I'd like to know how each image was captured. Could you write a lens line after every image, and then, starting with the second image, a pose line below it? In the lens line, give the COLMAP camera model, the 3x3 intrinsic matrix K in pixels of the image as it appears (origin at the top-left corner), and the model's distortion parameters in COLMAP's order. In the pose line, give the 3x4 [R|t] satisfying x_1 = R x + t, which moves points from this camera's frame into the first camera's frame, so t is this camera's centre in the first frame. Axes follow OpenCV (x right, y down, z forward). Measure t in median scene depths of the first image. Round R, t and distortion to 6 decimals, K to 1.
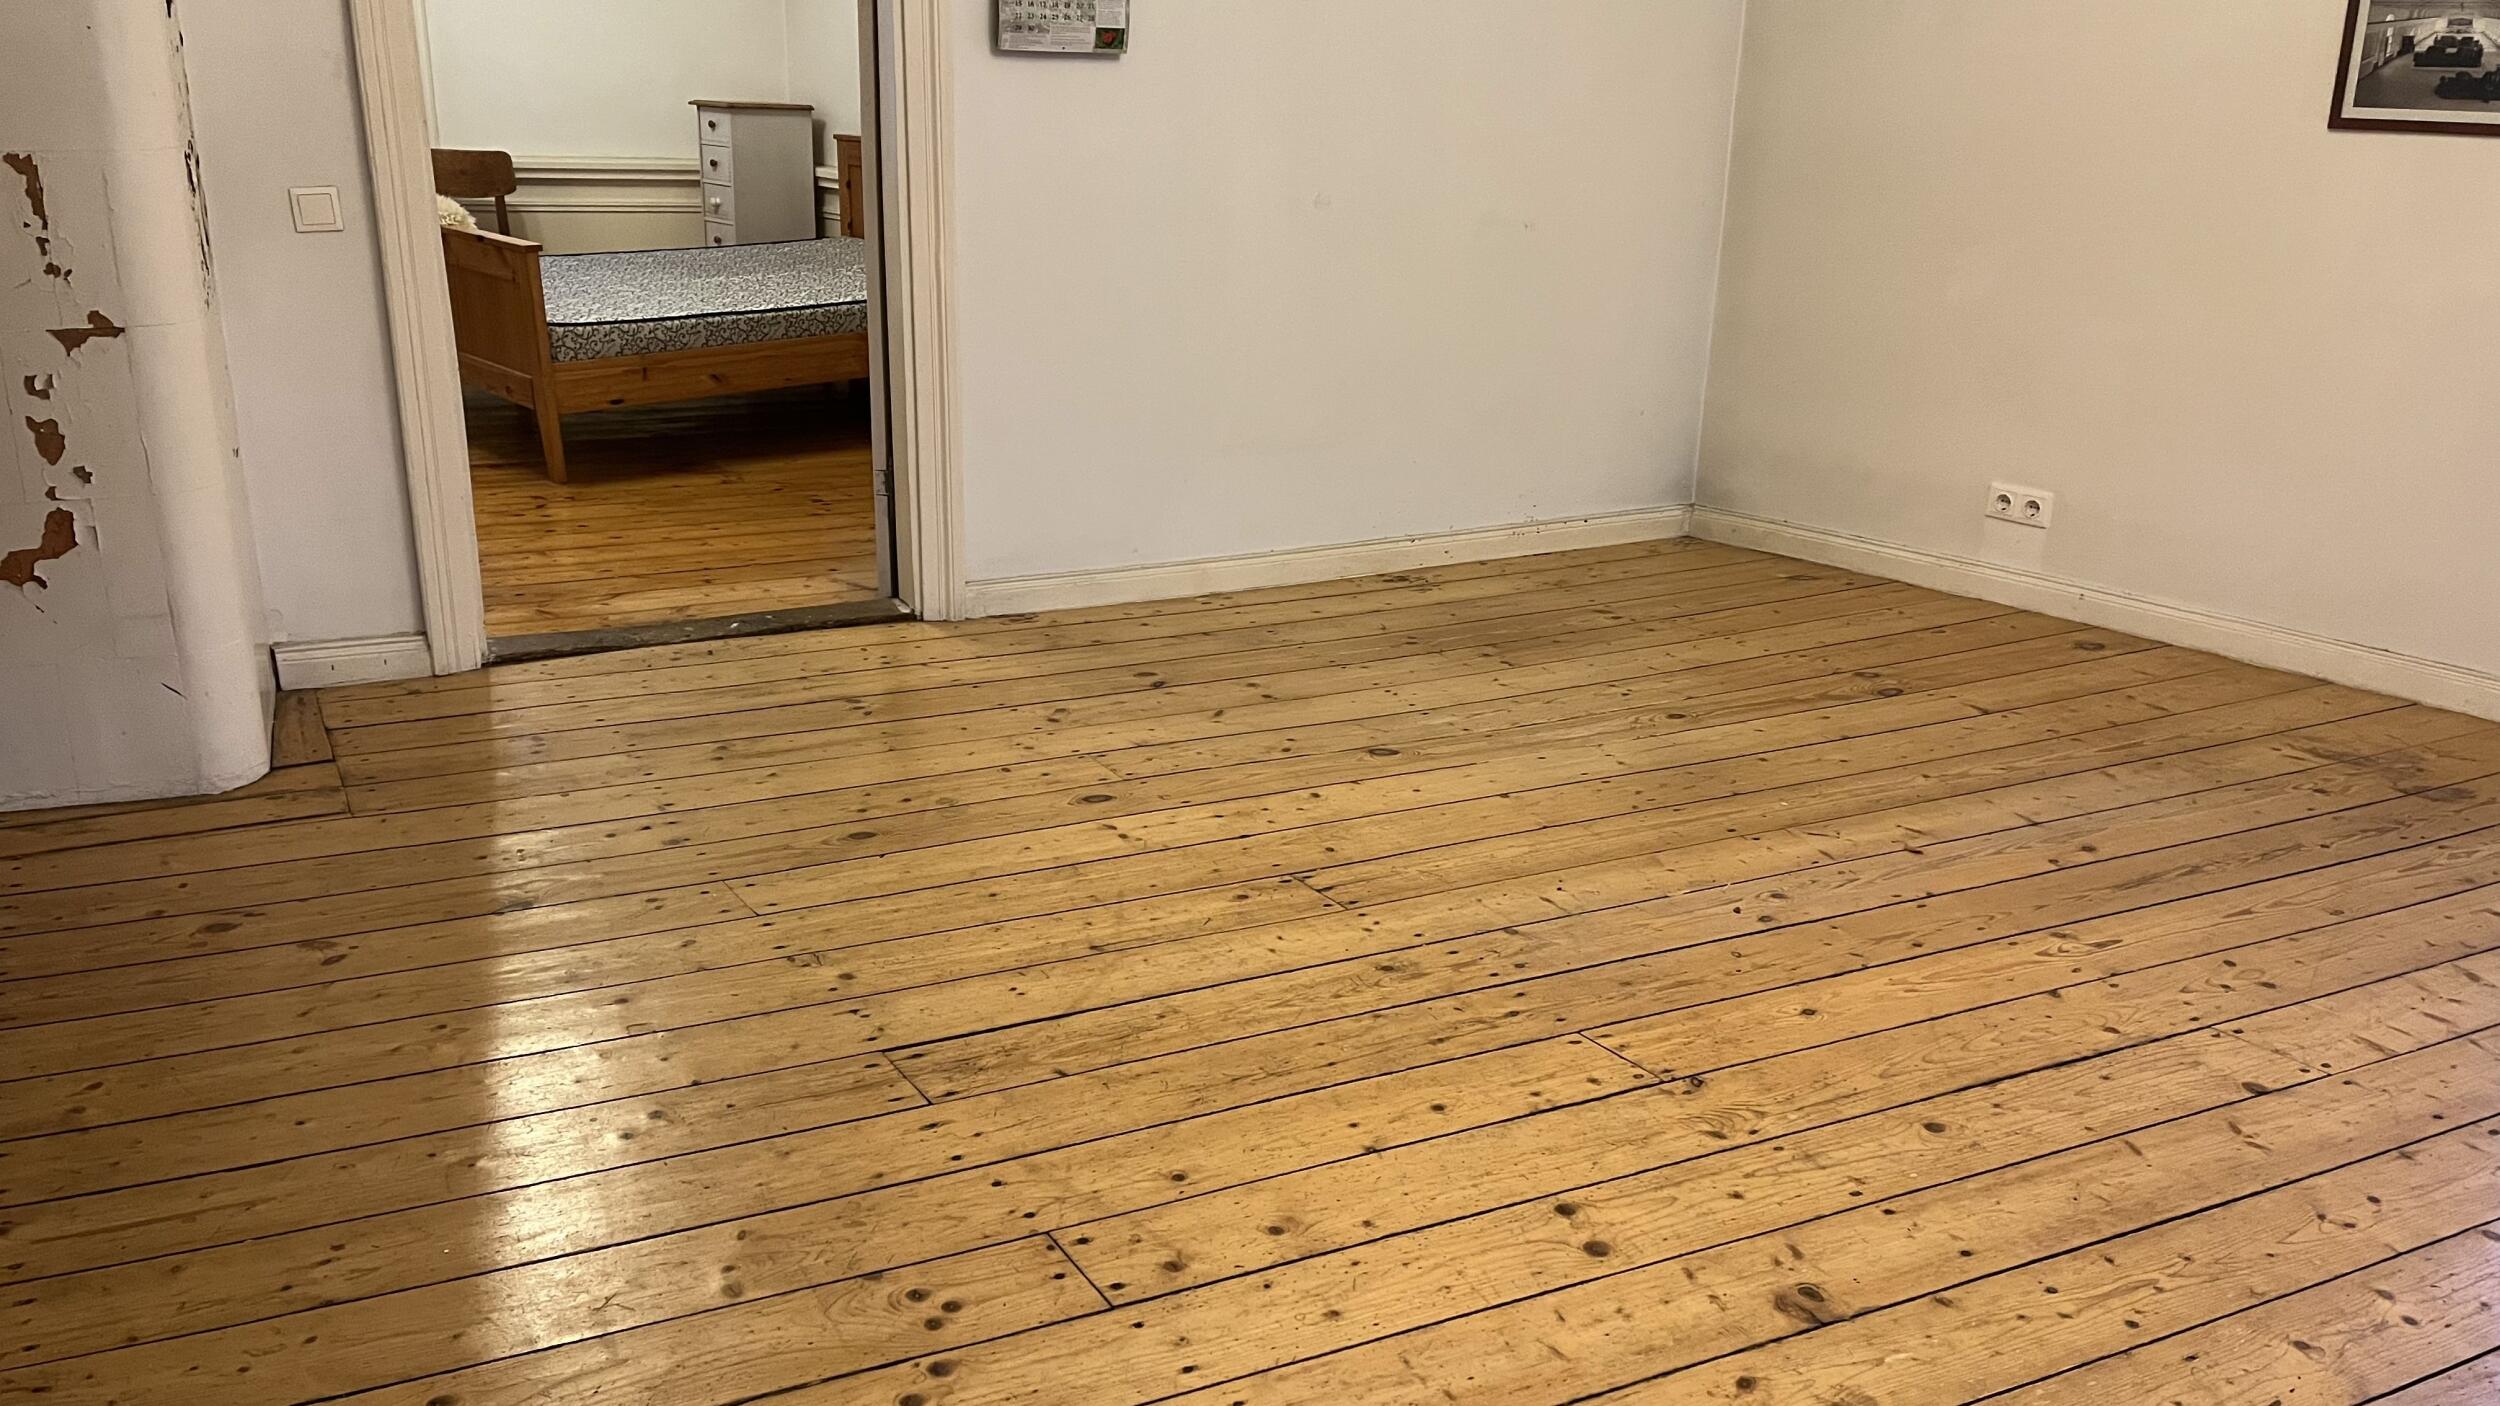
lens RADIAL K [[1907.1, 0, 1243.3], [0, 1907.1, 693.0], [0, 0, 1]] dist [0.074920, -0.086523]
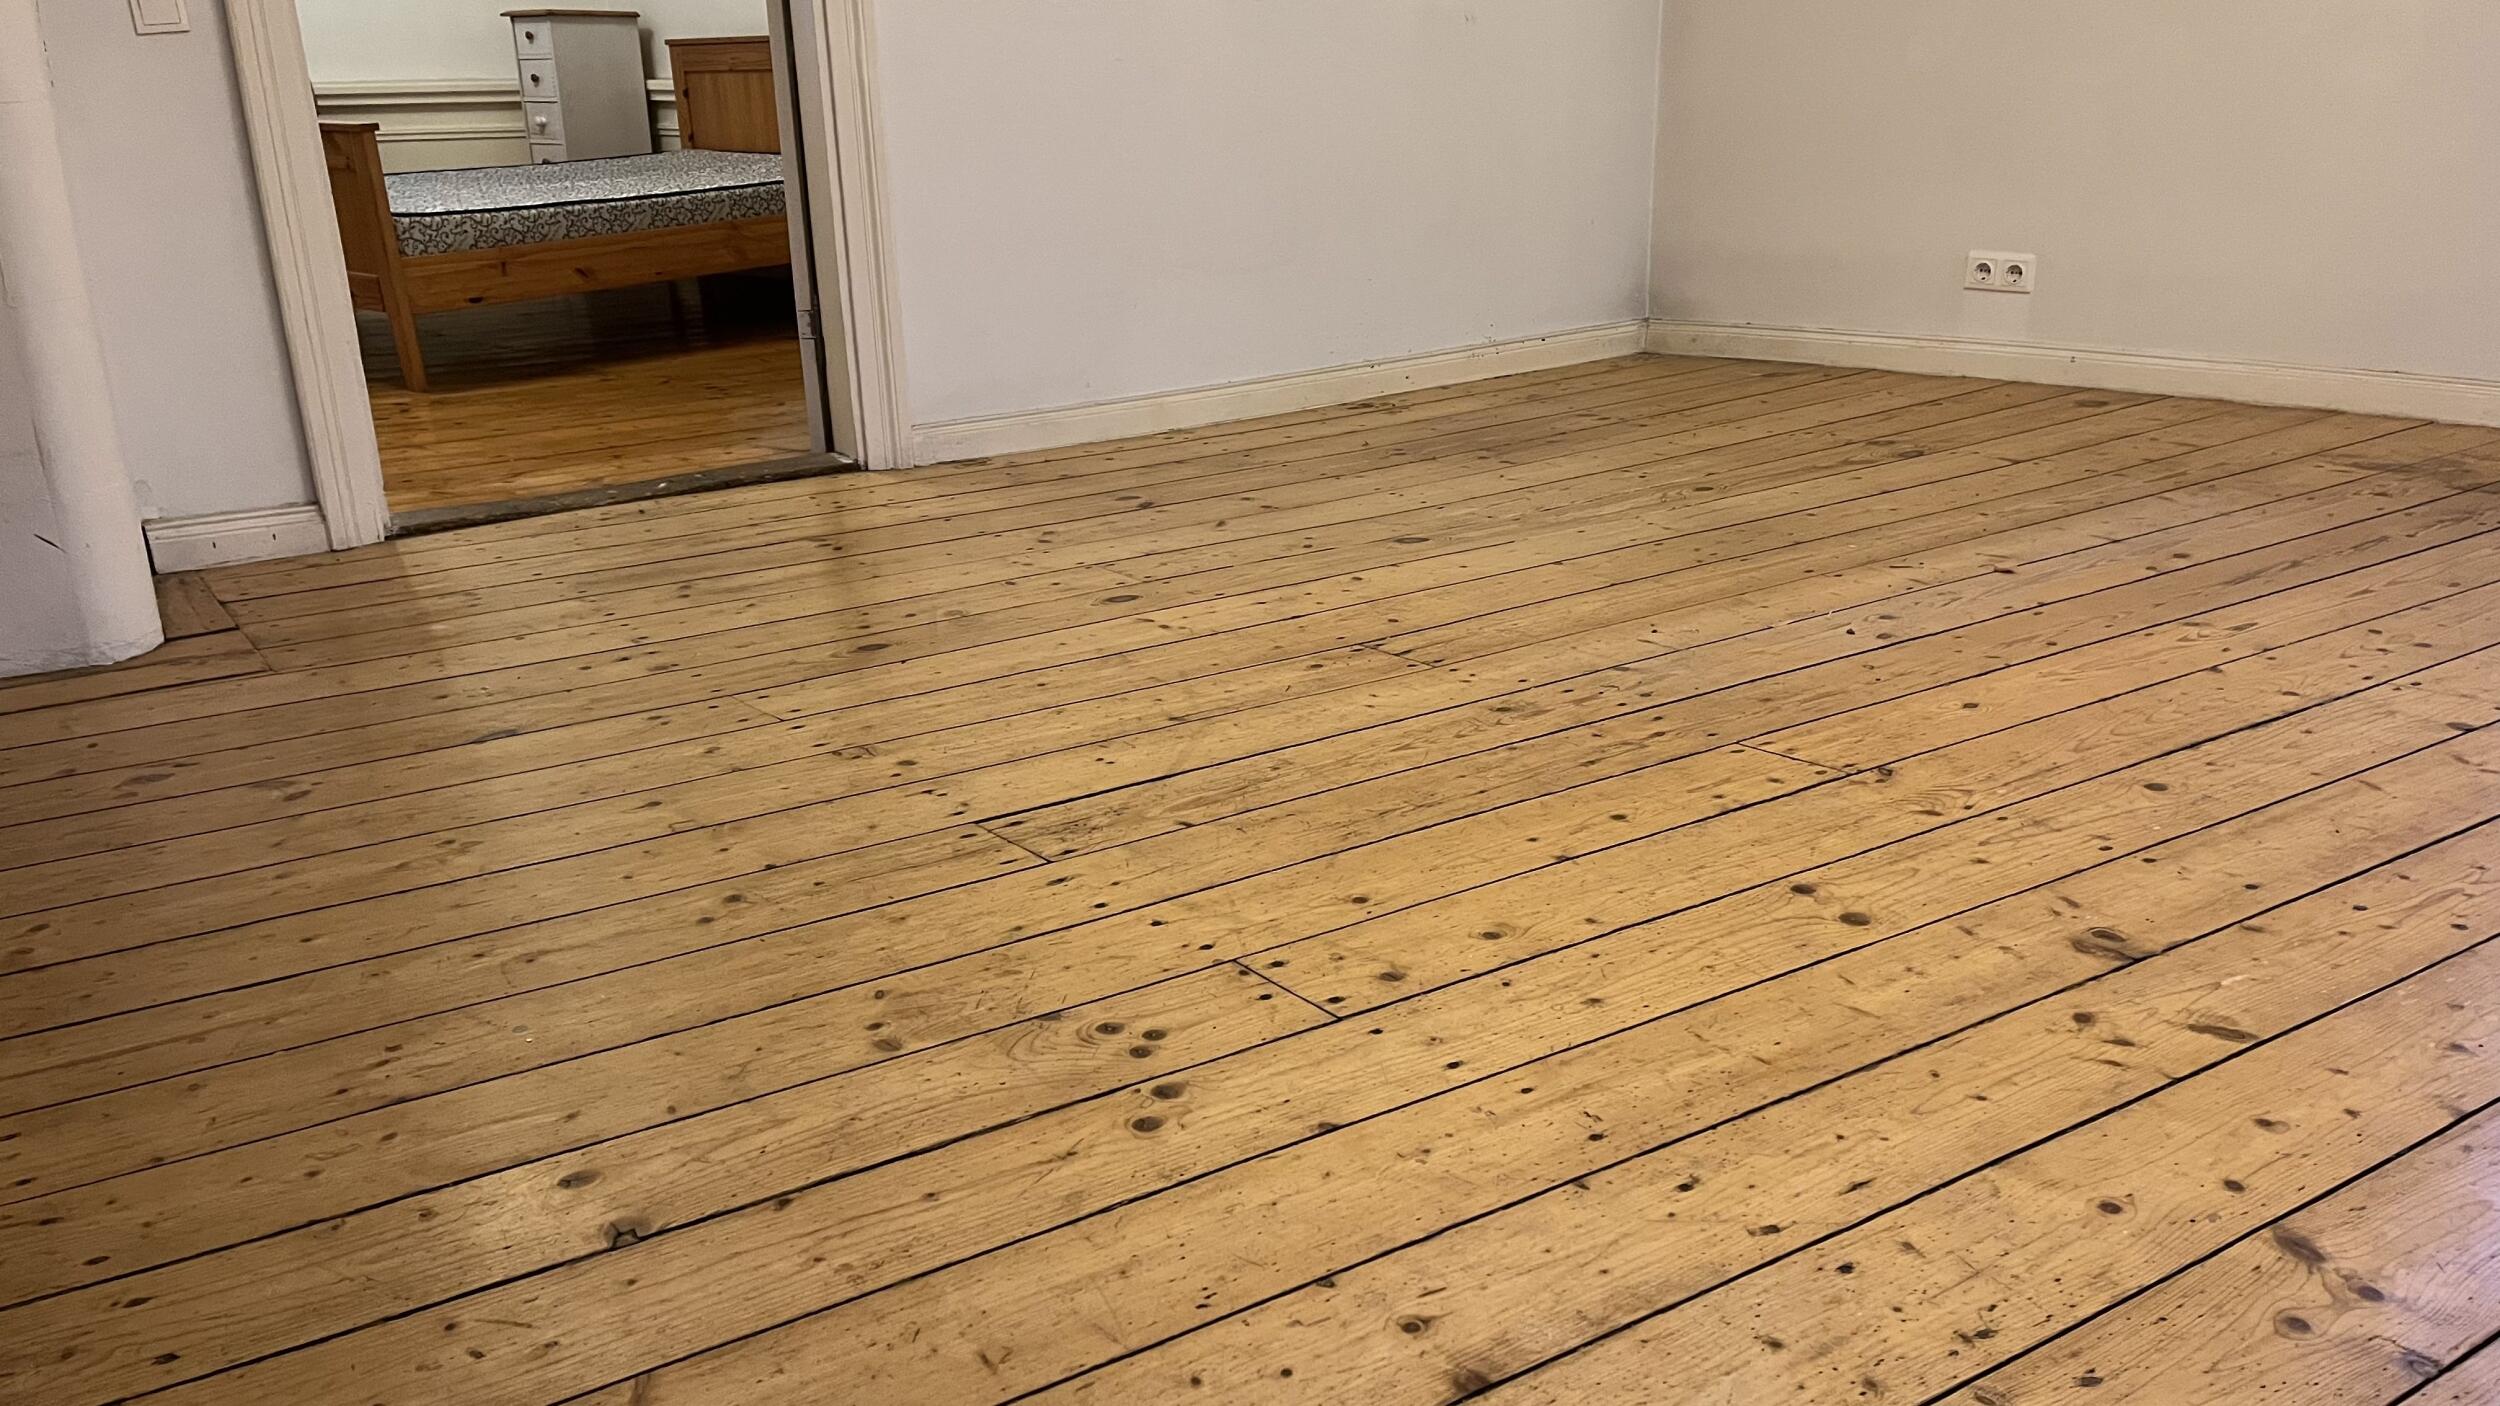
lens RADIAL K [[1907.1, 0, 1235.0], [0, 1907.1, 704.4], [0, 0, 1]] dist [0.074920, -0.086523]
pose [[0.992580, -0.084772, 0.087175, -0.113312], [0.084193, 0.996396, 0.010301, 0.107265], [-0.087734, -0.002885, 0.996140, 0.099802]]
